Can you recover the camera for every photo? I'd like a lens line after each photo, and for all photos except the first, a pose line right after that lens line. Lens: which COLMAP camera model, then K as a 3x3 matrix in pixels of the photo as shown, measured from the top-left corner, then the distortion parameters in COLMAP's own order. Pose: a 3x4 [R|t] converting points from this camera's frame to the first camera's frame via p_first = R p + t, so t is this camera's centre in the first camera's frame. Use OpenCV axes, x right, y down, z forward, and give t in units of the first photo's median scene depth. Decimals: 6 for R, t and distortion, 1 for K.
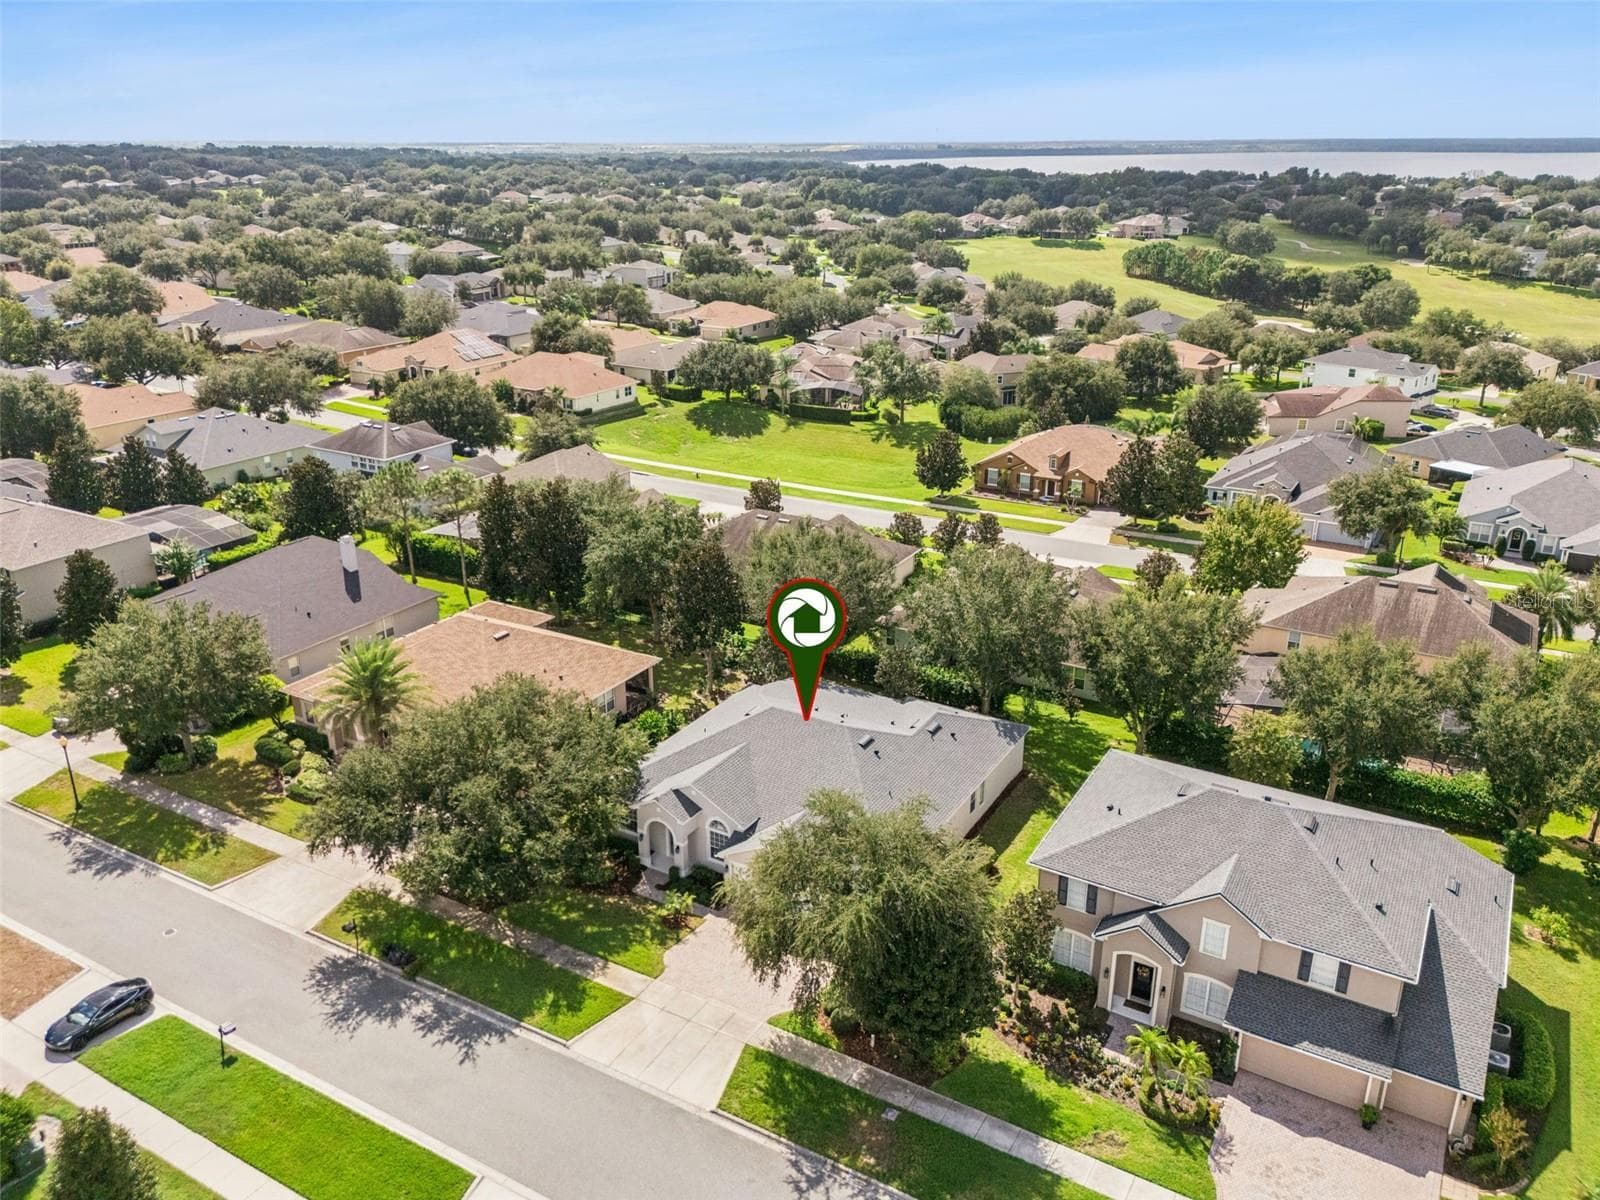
lens RADIAL K [[1205.5, 0, 800.0], [0, 1205.5, 600.0], [0, 0, 1]] dist [0.092374, -0.109779]
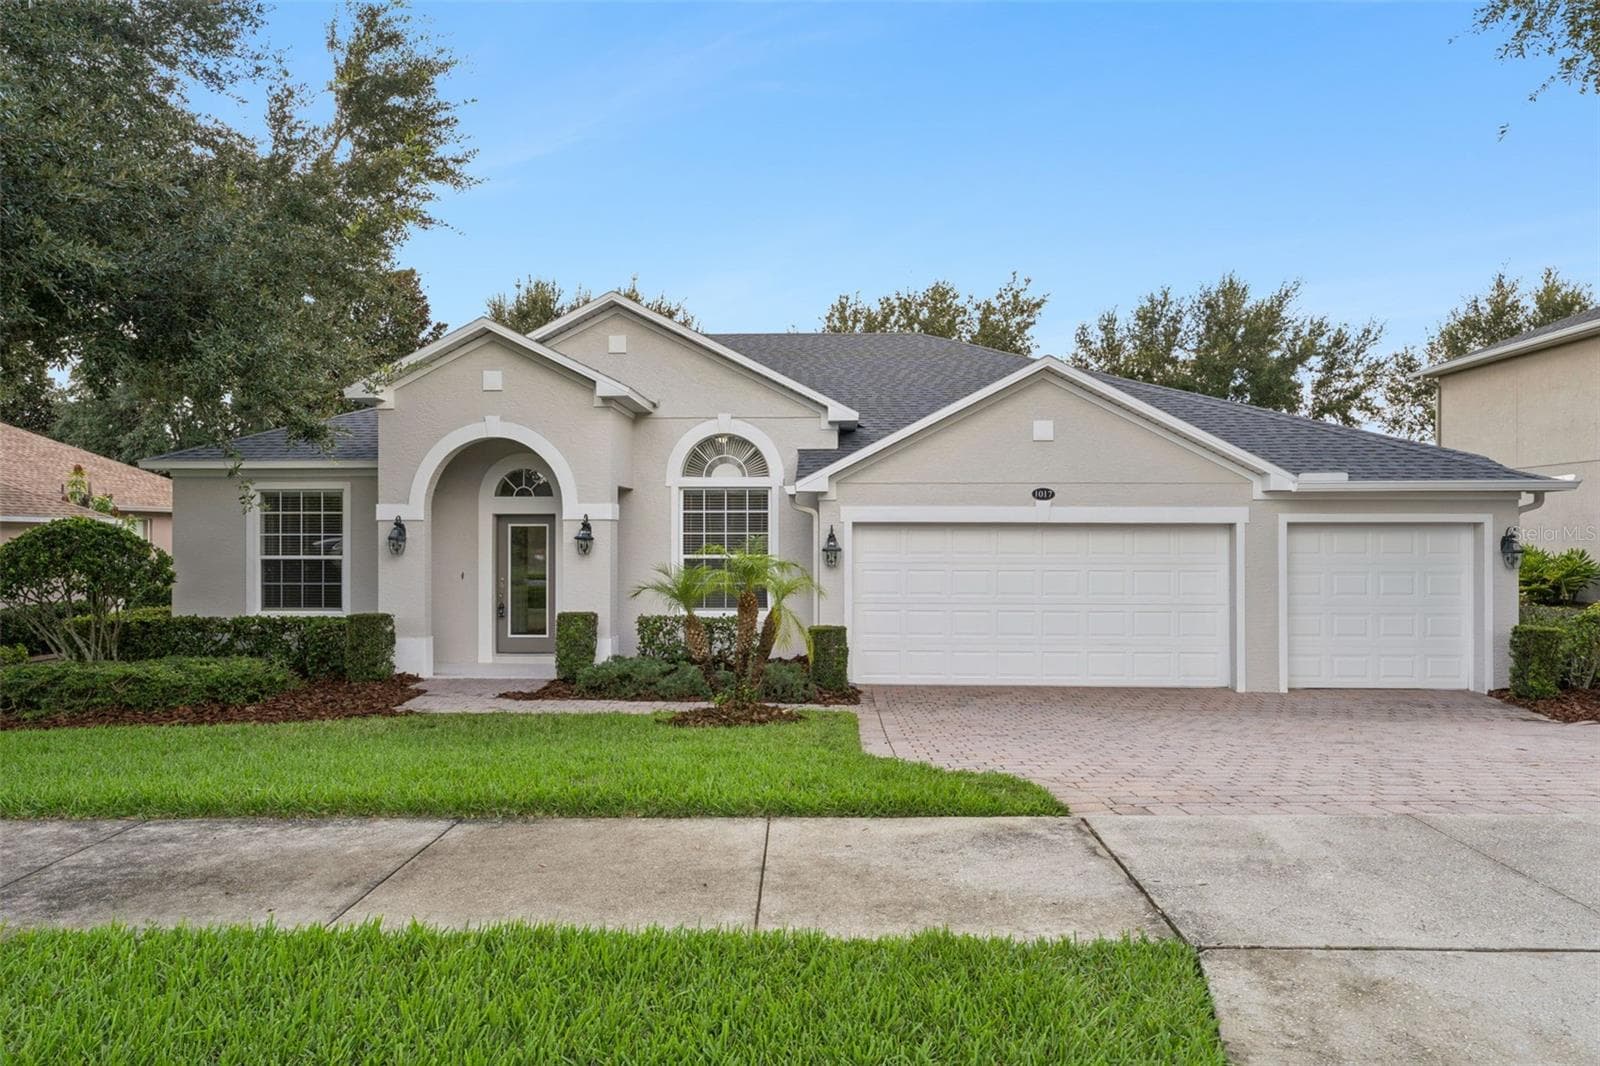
lens RADIAL K [[942.8, 0, 764.2], [0, 942.8, 535.1], [0, 0, 1]] dist [0.002081, 0.000357]
pose [[0.881361, 0.001070, 0.472442, -0.103437], [0.167066, 0.934680, -0.313787, 0.176957], [-0.441918, 0.355489, 0.823612, 0.544267]]
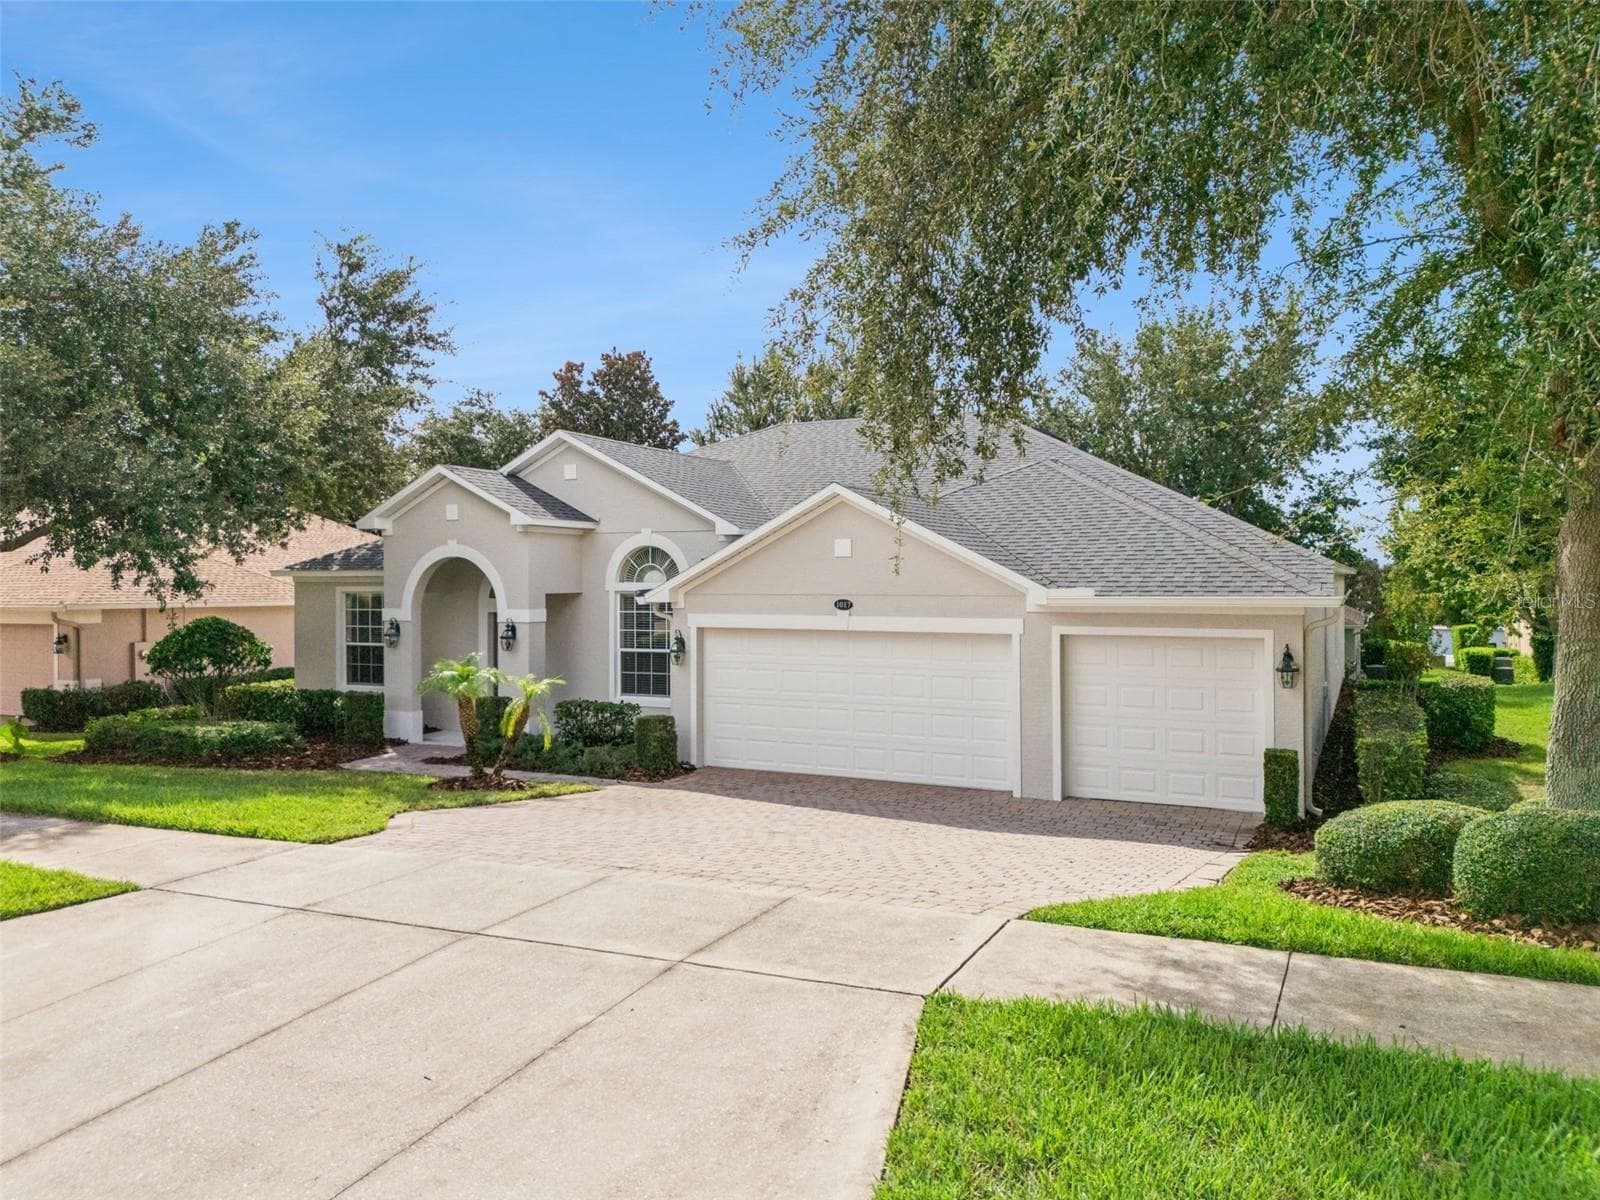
lens RADIAL K [[1171.0, 0, 793.3], [0, 1171.0, 602.7], [0, 0, 1]] dist [0.071570, -0.064127]
pose [[0.996619, -0.001380, 0.082148, -0.035964], [0.029237, 0.940368, -0.338900, 0.195863], [-0.076781, 0.340156, 0.937229, 0.470914]]
